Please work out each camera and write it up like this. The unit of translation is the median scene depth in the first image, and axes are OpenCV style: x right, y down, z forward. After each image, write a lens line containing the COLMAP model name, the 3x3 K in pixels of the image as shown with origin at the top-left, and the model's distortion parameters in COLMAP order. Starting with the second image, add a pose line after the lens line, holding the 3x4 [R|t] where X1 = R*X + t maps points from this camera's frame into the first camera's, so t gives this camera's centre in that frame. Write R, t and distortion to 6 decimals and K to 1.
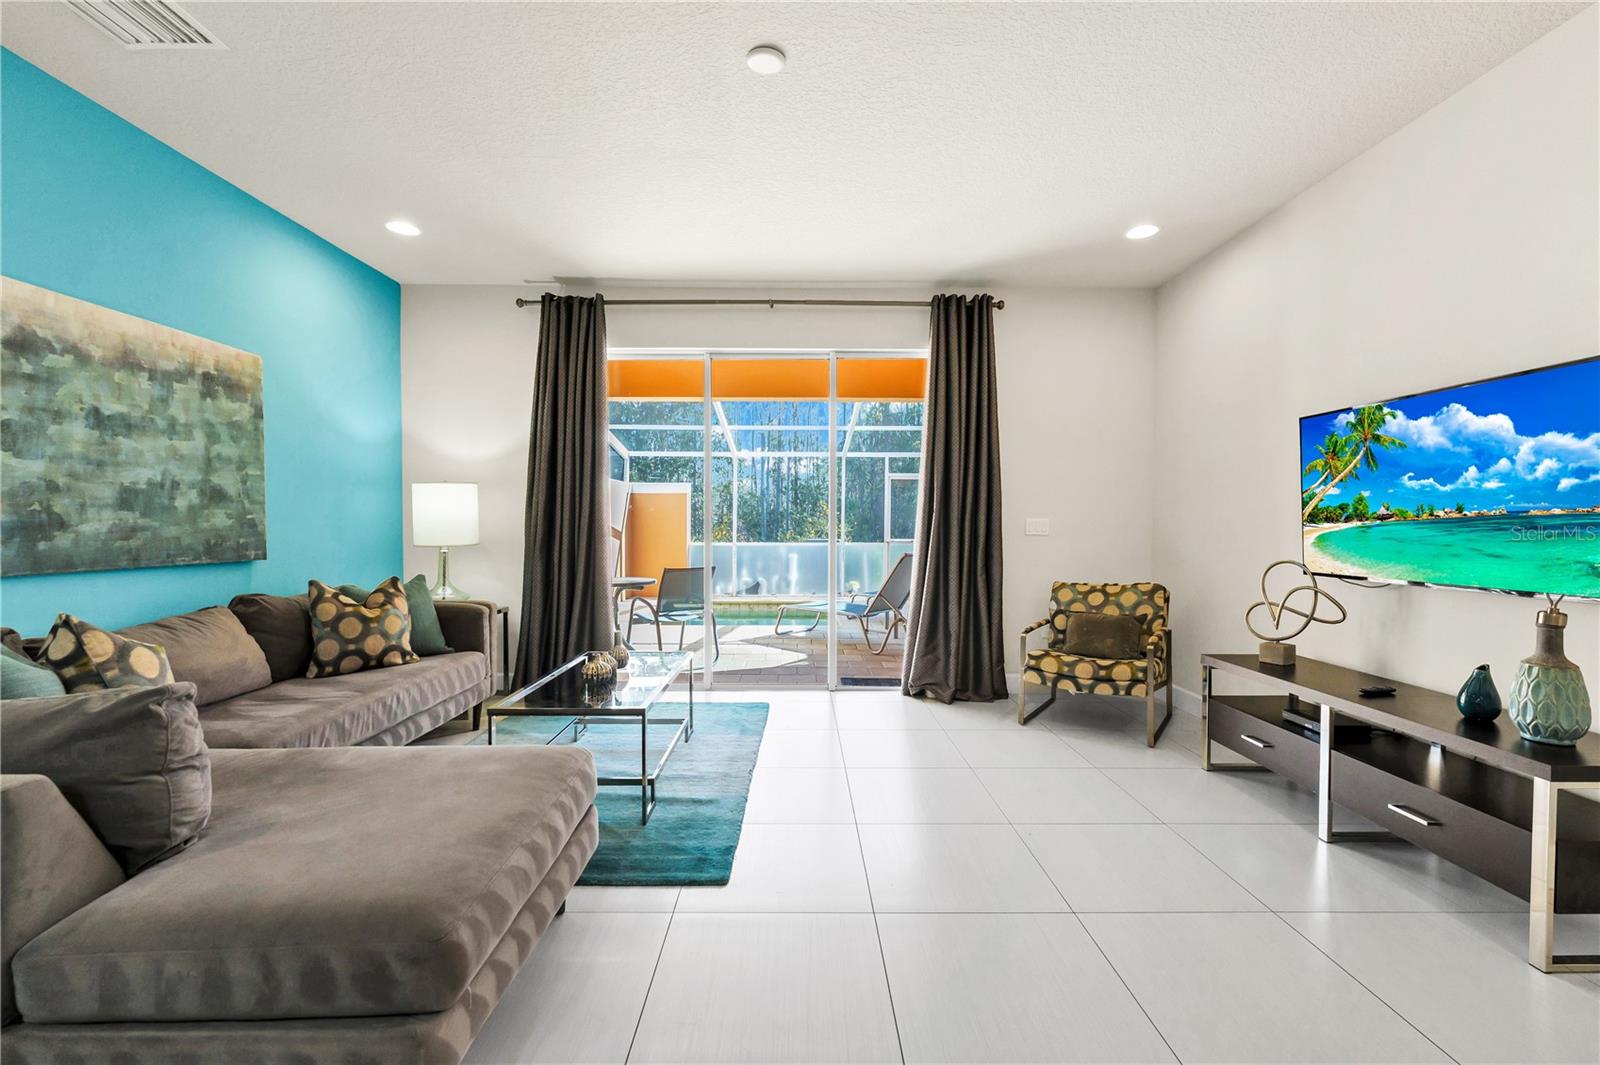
lens RADIAL K [[683.8, 0, 800.0], [0, 683.8, 532.5], [0, 0, 1]] dist [-0.001112, -0.000171]
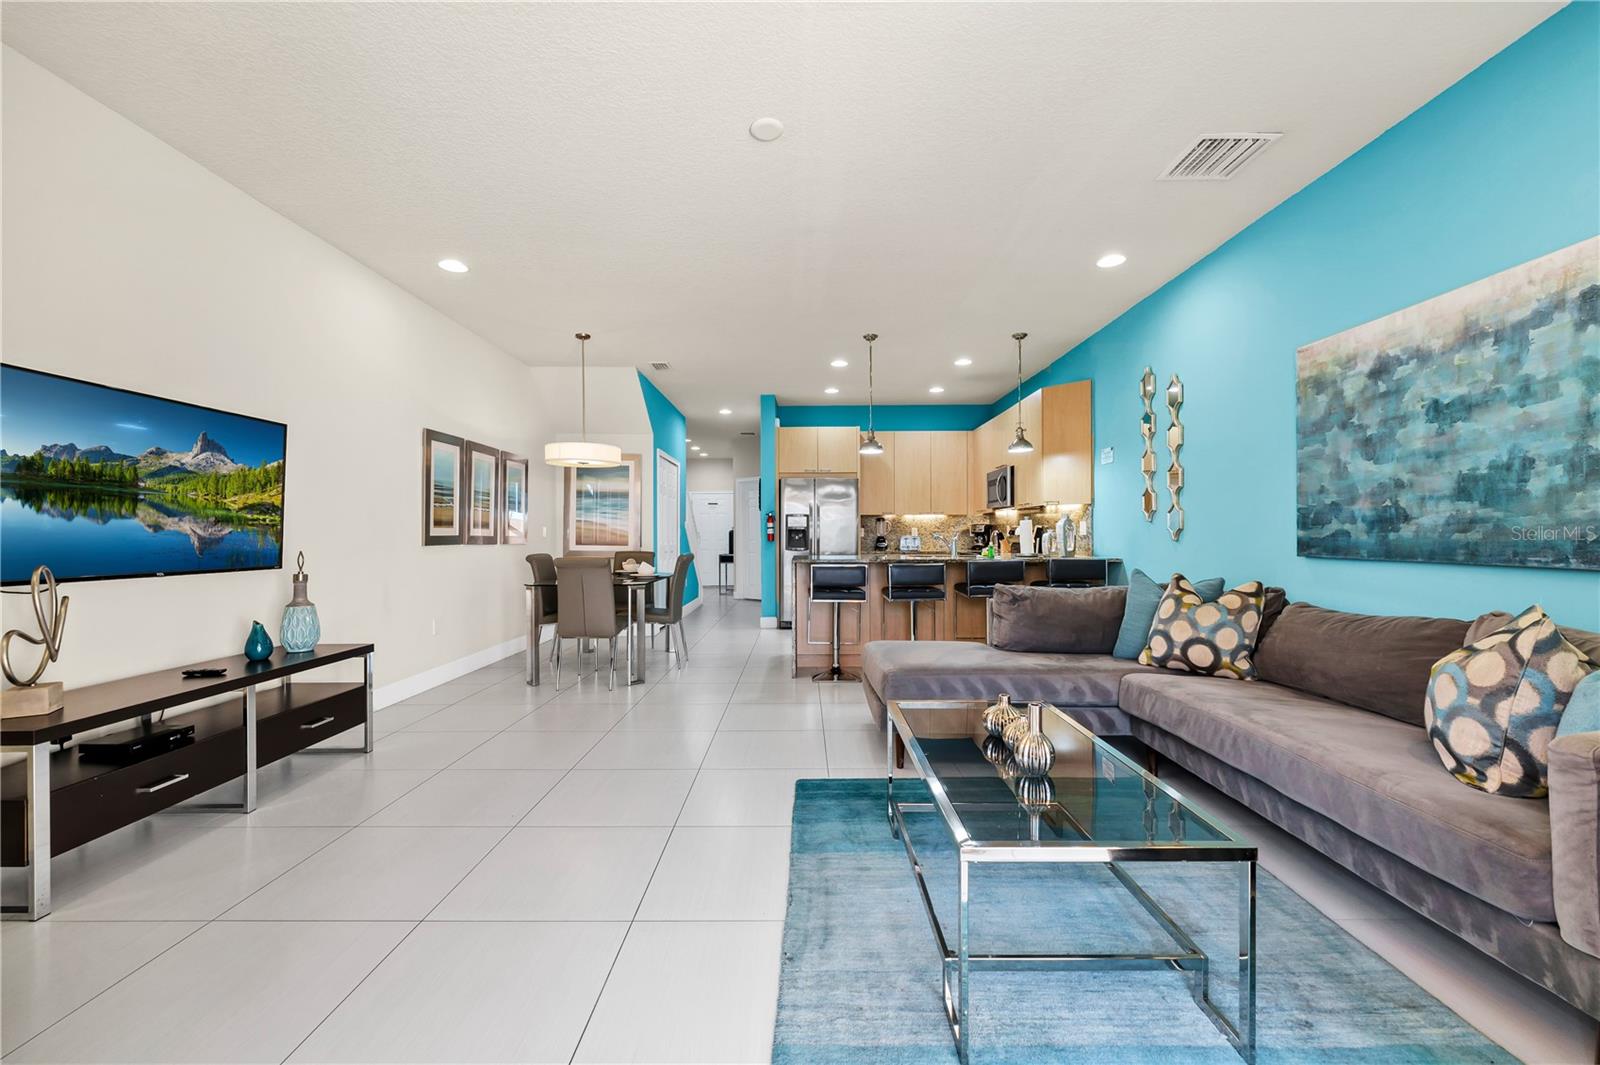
lens RADIAL K [[651.2, 0, 791.9], [0, 651.2, 535.8], [0, 0, 1]] dist [-0.000776, 0.000047]
pose [[-0.999835, 0.008099, 0.016247, -0.102866], [0.008321, 0.999873, 0.013614, -0.004576], [-0.016135, 0.013747, -0.999775, 2.042950]]
